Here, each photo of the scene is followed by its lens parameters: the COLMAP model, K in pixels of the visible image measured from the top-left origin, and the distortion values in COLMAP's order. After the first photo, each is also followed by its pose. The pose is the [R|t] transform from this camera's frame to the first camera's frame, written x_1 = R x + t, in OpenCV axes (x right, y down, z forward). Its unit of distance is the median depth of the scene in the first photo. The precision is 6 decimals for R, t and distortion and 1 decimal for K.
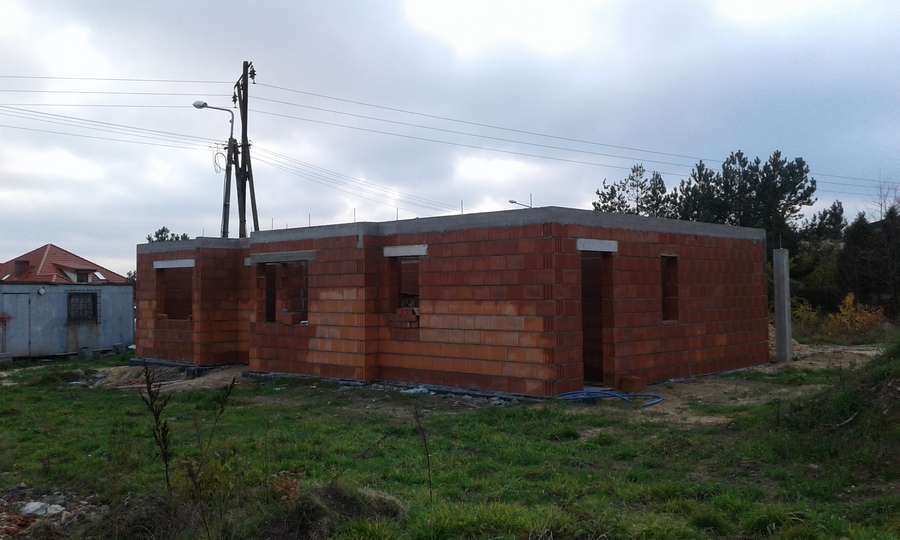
lens RADIAL K [[833.3, 0, 462.4], [0, 833.3, 254.3], [0, 0, 1]] dist [0.109493, -0.185373]
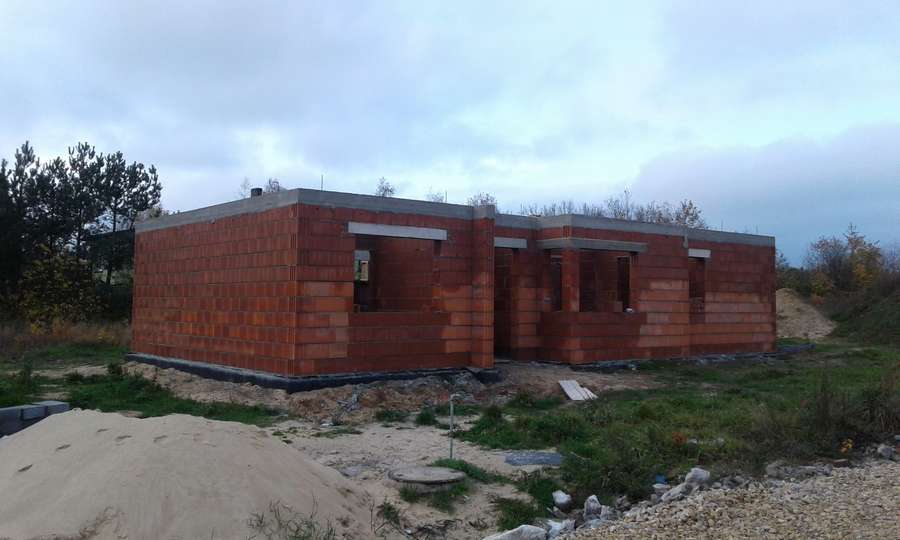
lens RADIAL K [[833.3, 0, 462.4], [0, 833.3, 254.3], [0, 0, 1]] dist [0.109493, -0.185373]
pose [[0.145140, 0.061514, 0.987497, -1.348419], [-0.059289, 0.996813, -0.053380, 0.085130], [-0.987633, -0.050800, 0.148324, 1.126592]]
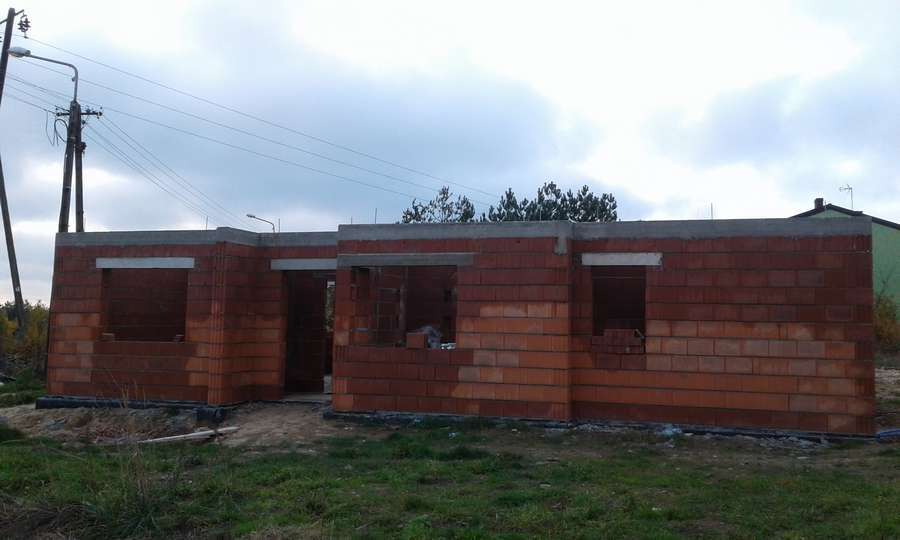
lens RADIAL K [[833.3, 0, 462.4], [0, 833.3, 254.3], [0, 0, 1]] dist [0.109493, -0.185373]
pose [[0.897521, 0.053543, 0.437710, -0.551180], [-0.040074, 0.998397, -0.039959, 0.029060], [-0.439148, 0.018323, 0.898228, 0.319427]]
